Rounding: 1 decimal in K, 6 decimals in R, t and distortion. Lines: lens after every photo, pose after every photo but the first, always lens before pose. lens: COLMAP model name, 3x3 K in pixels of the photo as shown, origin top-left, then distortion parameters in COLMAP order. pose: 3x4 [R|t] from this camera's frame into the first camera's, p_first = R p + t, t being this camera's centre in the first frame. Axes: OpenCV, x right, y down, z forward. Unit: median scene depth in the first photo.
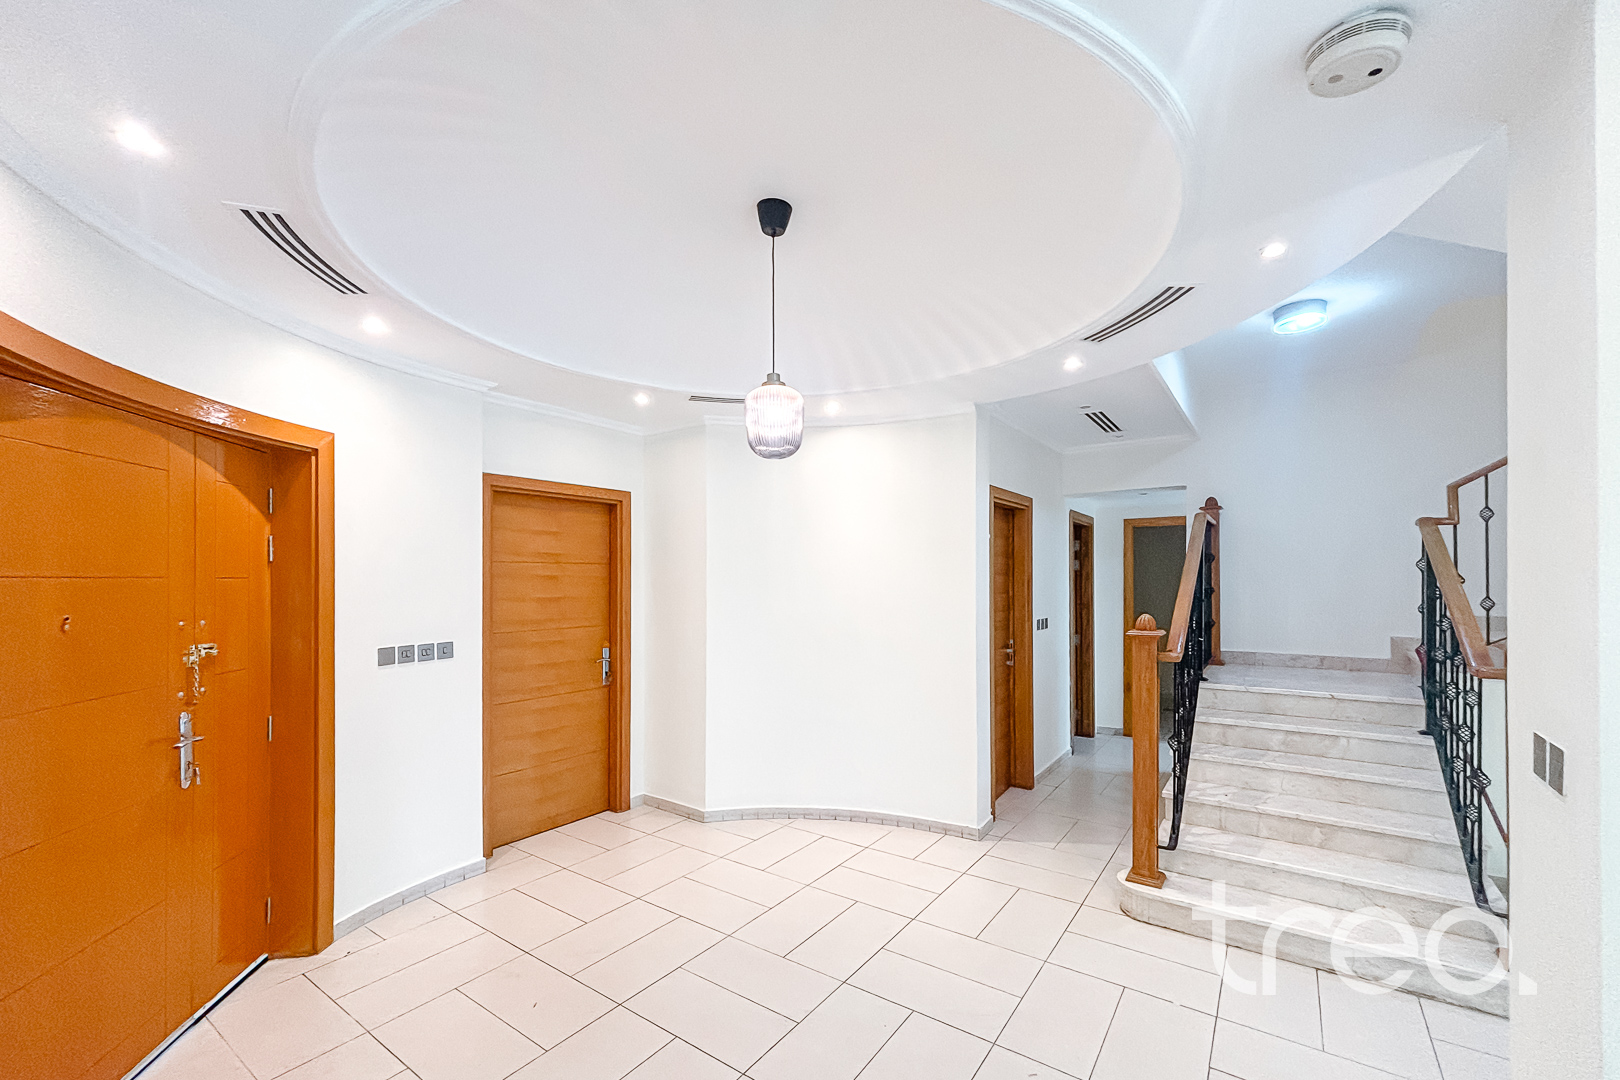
lens RADIAL K [[666.6, 0, 800.2], [0, 666.6, 577.8], [0, 0, 1]] dist [0.001785, -0.002832]
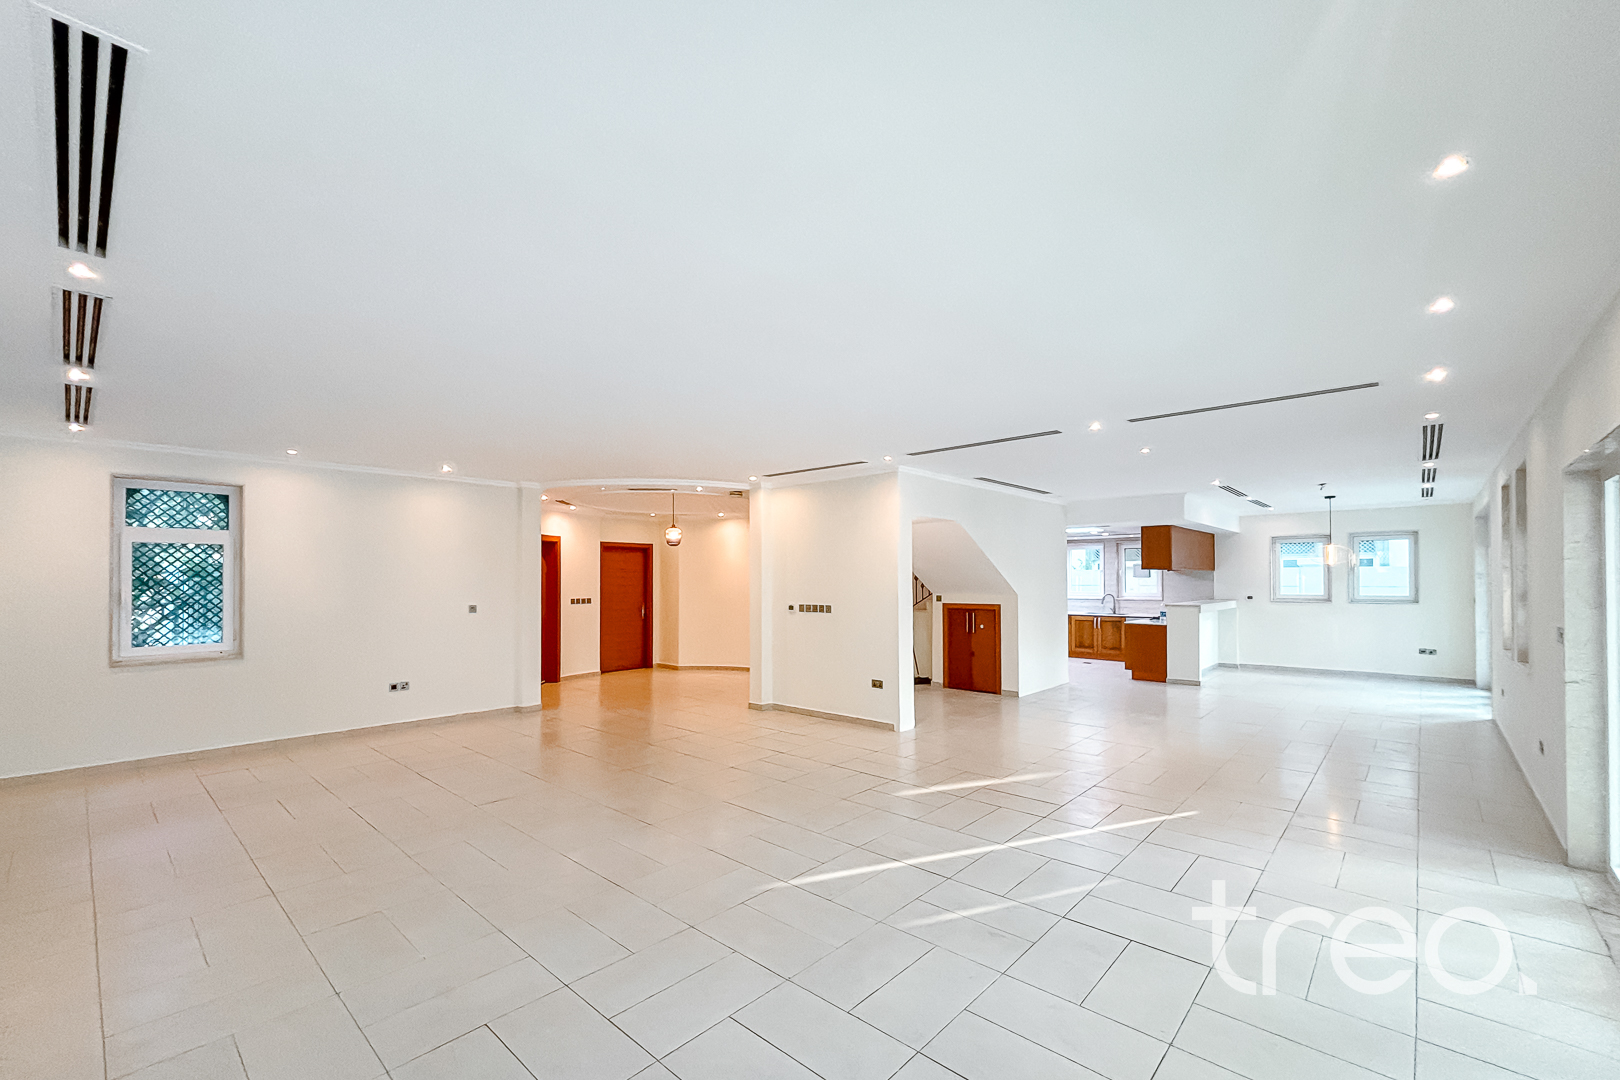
lens RADIAL K [[666.6, 0, 793.9], [0, 666.6, 570.9], [0, 0, 1]] dist [0.001785, -0.002832]
pose [[0.990856, -0.003324, -0.134886, 0.703918], [0.001650, 0.999920, -0.012514, 0.009023], [0.134917, 0.012177, 0.990782, -1.645326]]
